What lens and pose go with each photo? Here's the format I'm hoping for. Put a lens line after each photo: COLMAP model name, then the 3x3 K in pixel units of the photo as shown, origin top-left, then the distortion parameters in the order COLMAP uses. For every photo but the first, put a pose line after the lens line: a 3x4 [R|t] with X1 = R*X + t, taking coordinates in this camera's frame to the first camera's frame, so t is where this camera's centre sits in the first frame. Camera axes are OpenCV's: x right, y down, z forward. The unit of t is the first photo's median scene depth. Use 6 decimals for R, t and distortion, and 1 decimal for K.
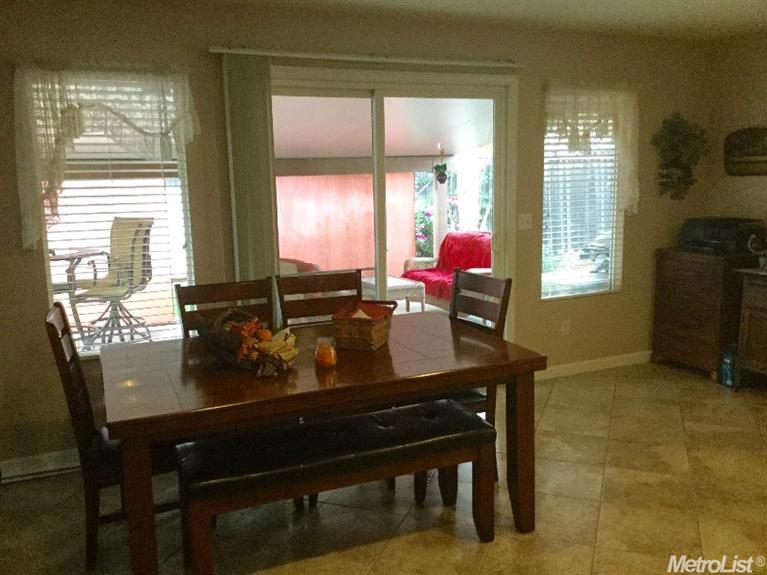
lens RADIAL K [[685.9, 0, 383.5], [0, 685.9, 287.5], [0, 0, 1]] dist [0.115880, -0.226389]
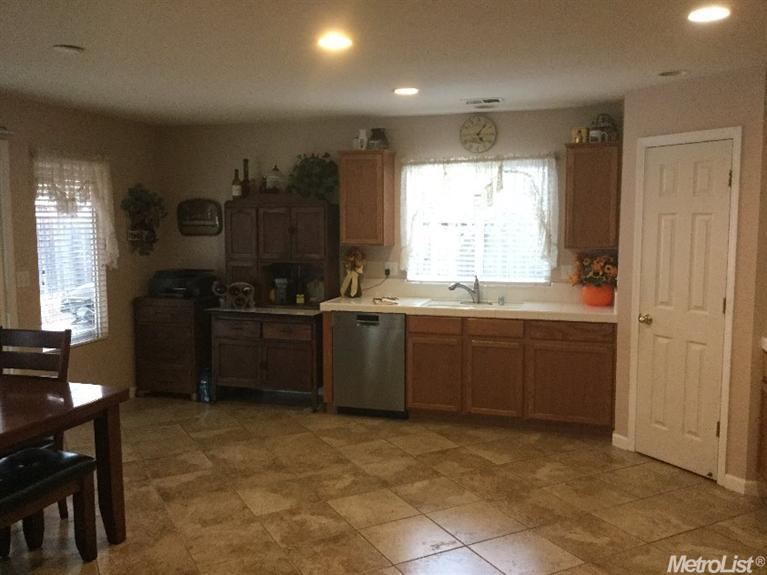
lens RADIAL K [[685.9, 0, 383.5], [0, 685.9, 287.5], [0, 0, 1]] dist [0.115880, -0.226389]
pose [[0.664488, -0.054414, 0.745315, -0.209574], [0.111672, 0.993377, -0.027037, 0.005285], [-0.738908, 0.101196, 0.666164, -0.088471]]
